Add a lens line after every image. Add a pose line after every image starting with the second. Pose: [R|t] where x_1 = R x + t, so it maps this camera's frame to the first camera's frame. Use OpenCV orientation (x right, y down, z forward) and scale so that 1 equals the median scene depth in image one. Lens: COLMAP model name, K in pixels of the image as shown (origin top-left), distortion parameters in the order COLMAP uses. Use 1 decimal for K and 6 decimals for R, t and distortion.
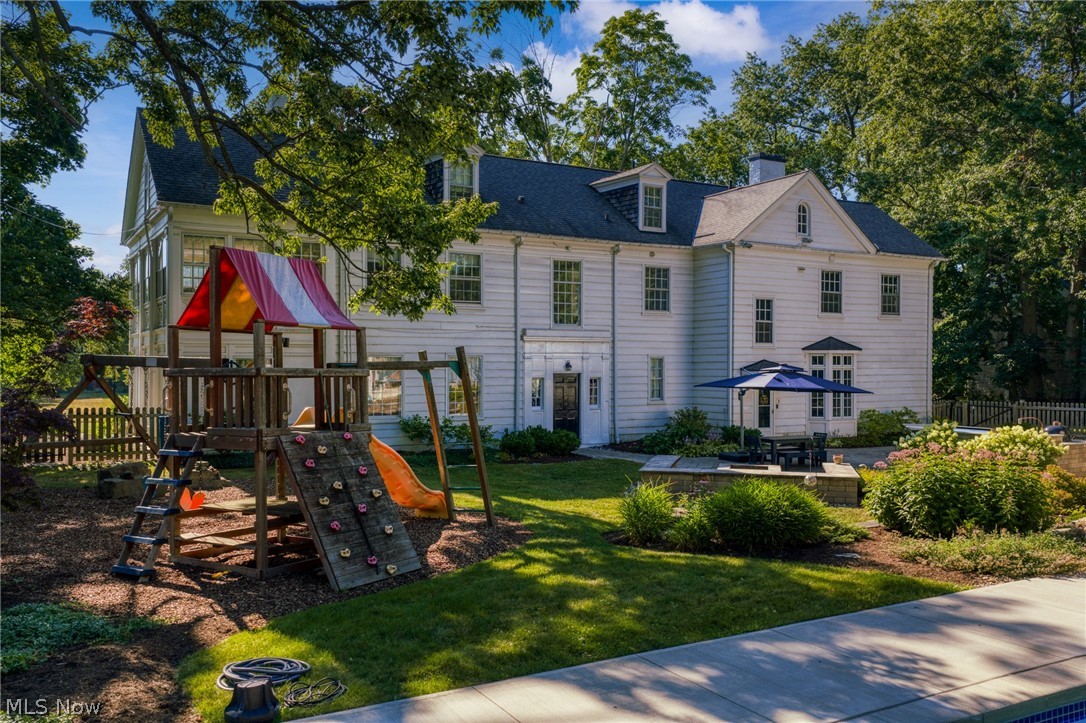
lens RADIAL K [[892.5, 0, 535.6], [0, 892.5, 362.6], [0, 0, 1]] dist [0.051296, -0.062922]
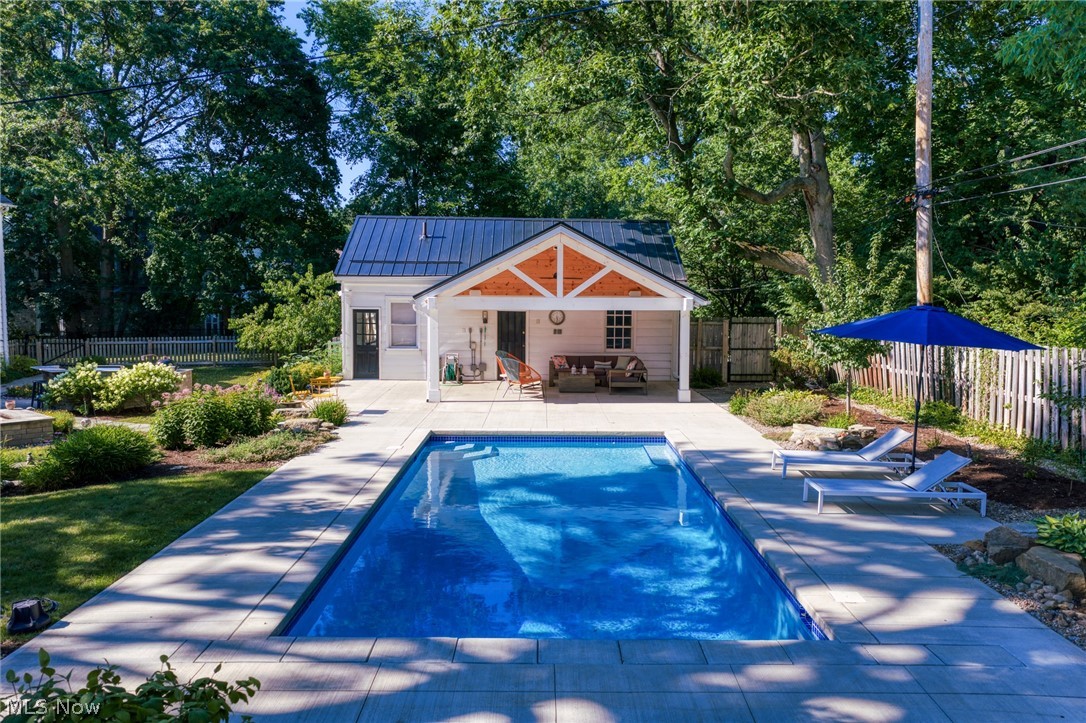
lens RADIAL K [[892.5, 0, 552.5], [0, 892.5, 360.7], [0, 0, 1]] dist [0.051296, -0.062922]
pose [[0.477274, -0.073959, 0.875637, -0.209391], [0.001350, 0.996512, 0.083433, -0.025566], [-0.878753, -0.038638, 0.475709, -0.070120]]
